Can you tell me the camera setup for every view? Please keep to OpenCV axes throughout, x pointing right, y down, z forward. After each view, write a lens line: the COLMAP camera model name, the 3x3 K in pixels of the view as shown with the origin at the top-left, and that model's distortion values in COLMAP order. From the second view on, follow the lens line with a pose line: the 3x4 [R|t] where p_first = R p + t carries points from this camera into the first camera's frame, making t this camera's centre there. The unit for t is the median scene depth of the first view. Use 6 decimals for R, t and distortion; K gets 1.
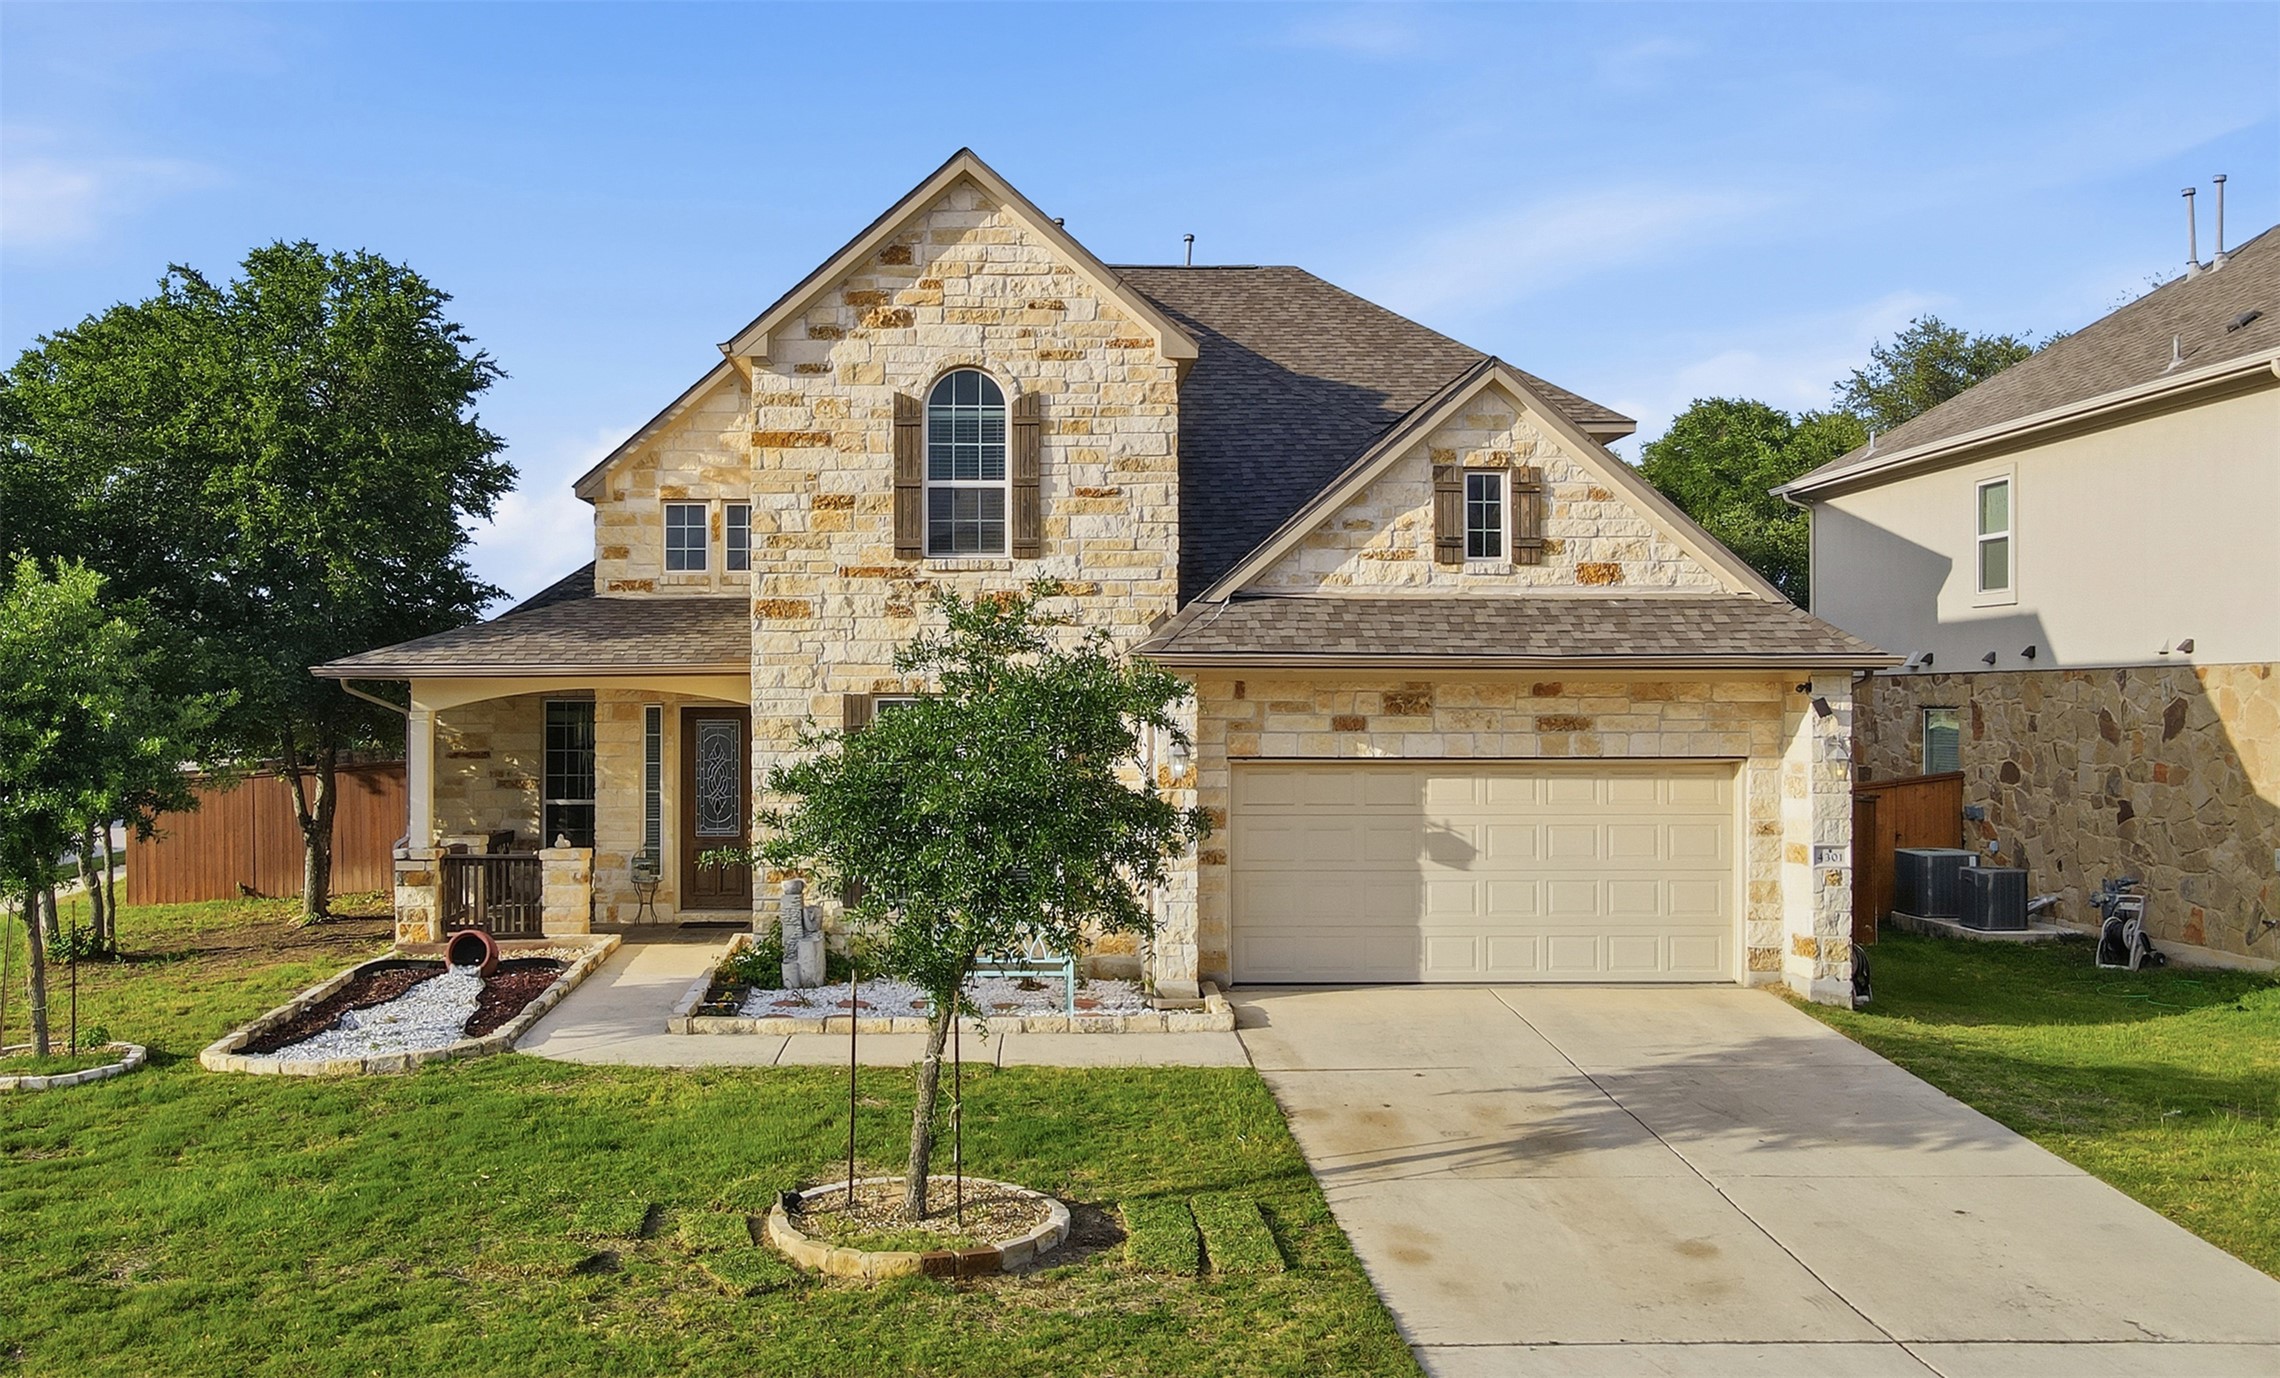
lens RADIAL K [[1726.9, 0, 986.5], [0, 1726.9, 560.8], [0, 0, 1]] dist [0.000036, 0.004124]
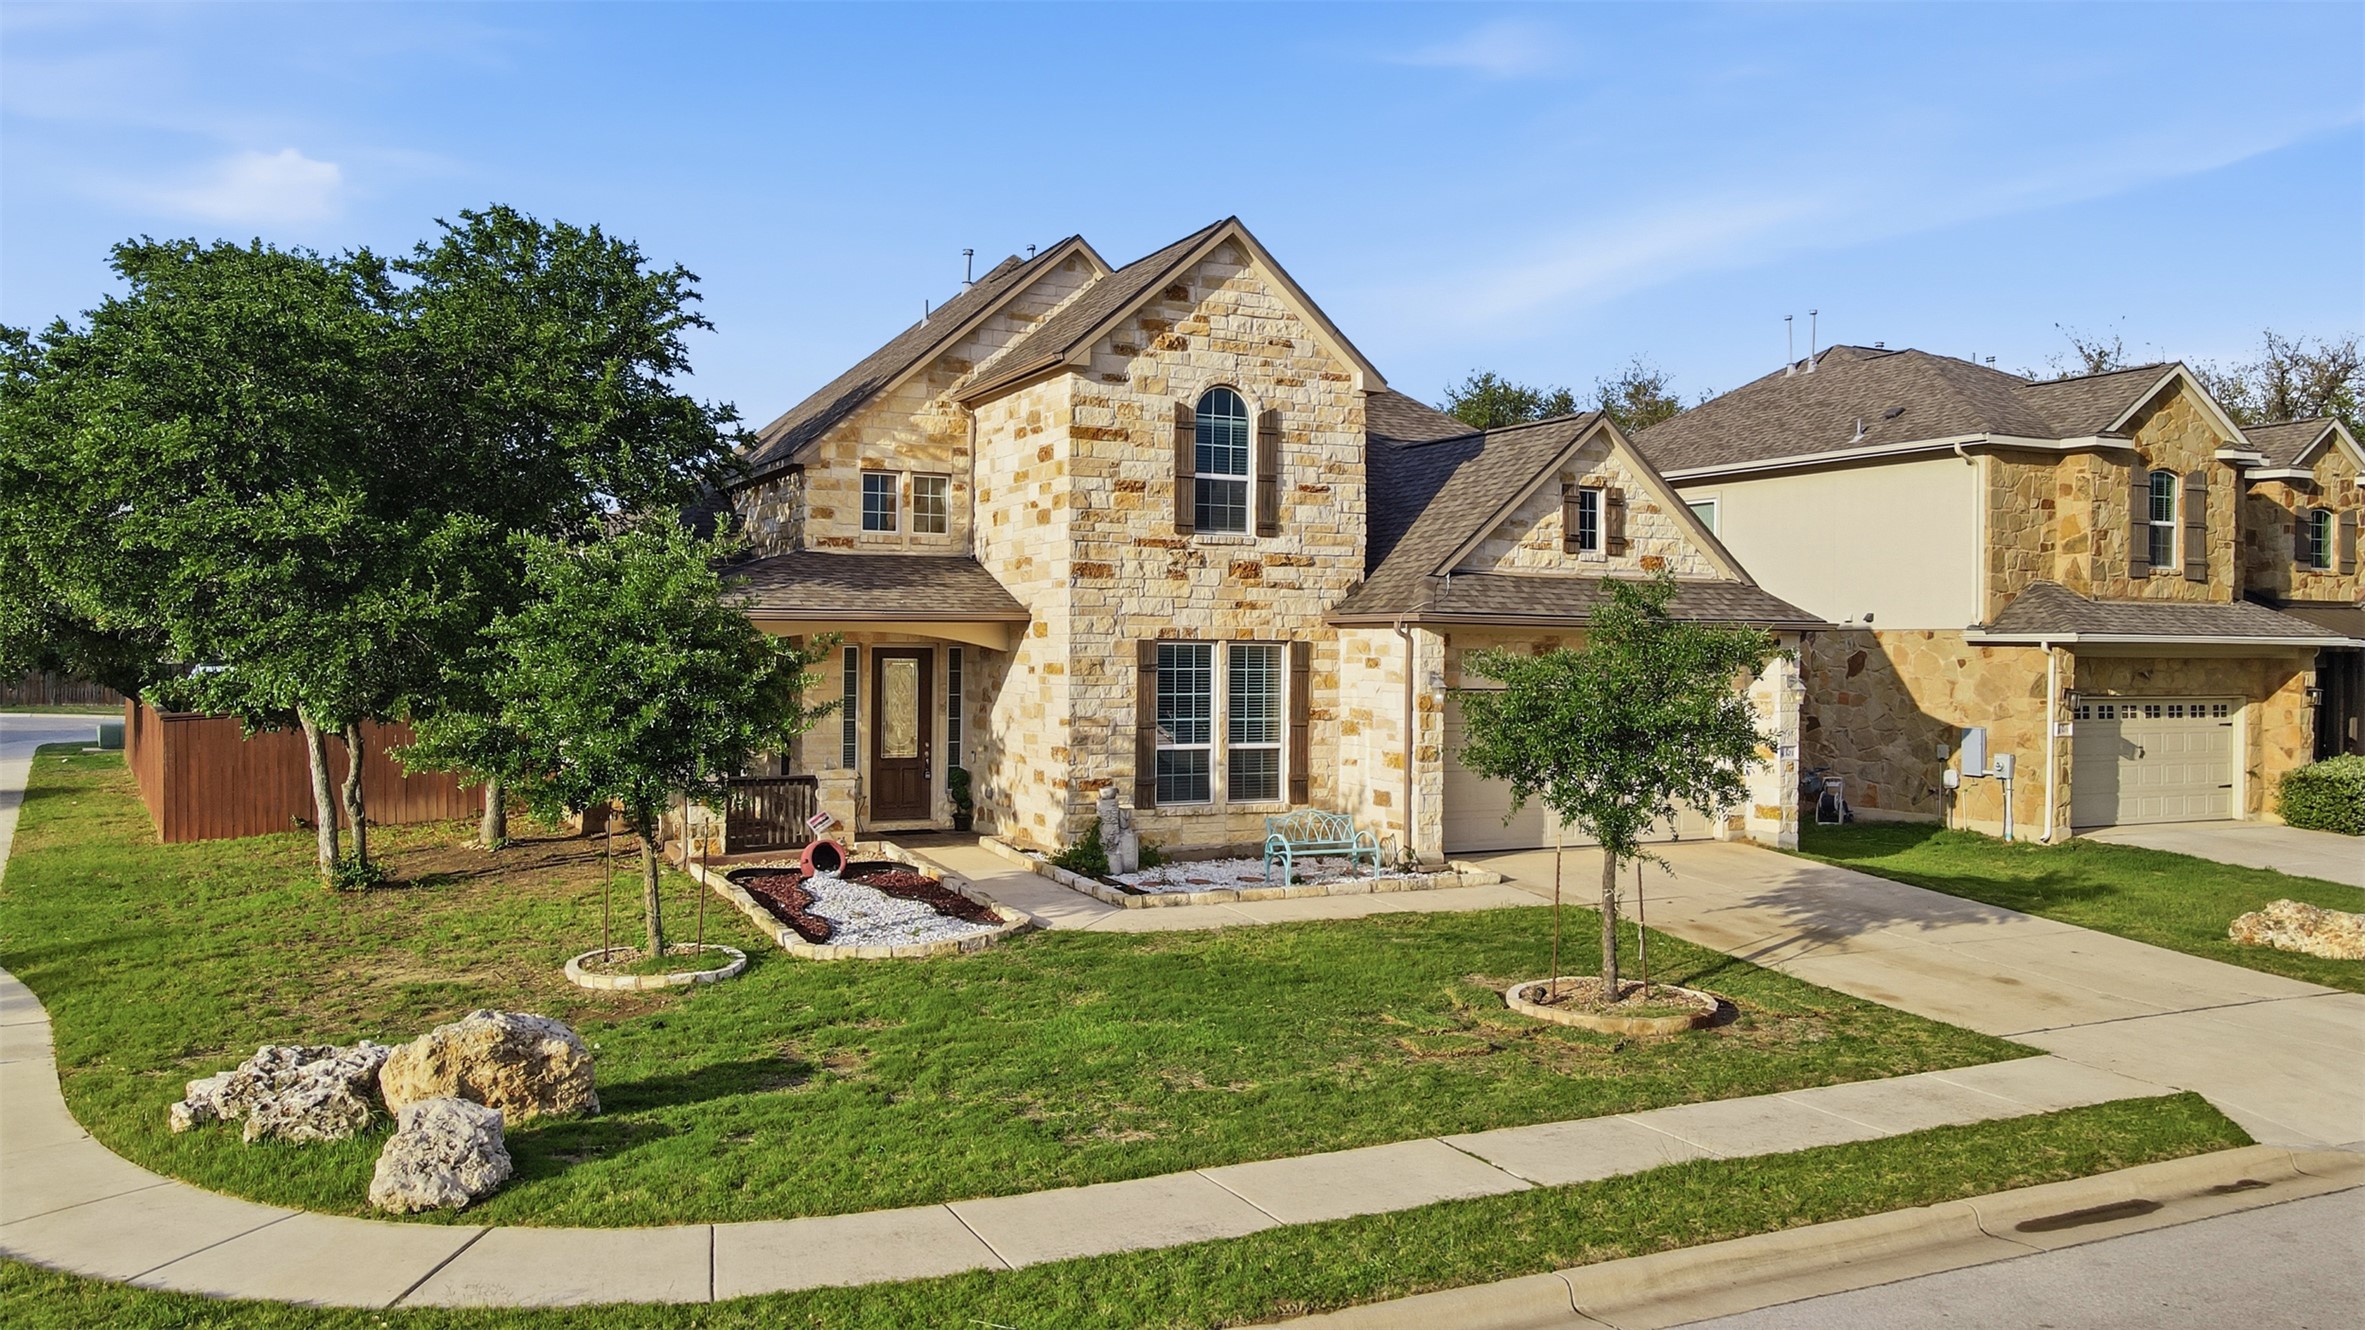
lens RADIAL K [[1554.7, 0, 1055.9], [0, 1554.7, 515.9], [0, 0, 1]] dist [-0.000188, -0.000062]
pose [[0.922076, 0.041306, 0.384799, -0.569721], [-0.041126, 0.999116, -0.008700, -0.000282], [-0.384818, -0.007803, 0.922959, -0.020042]]
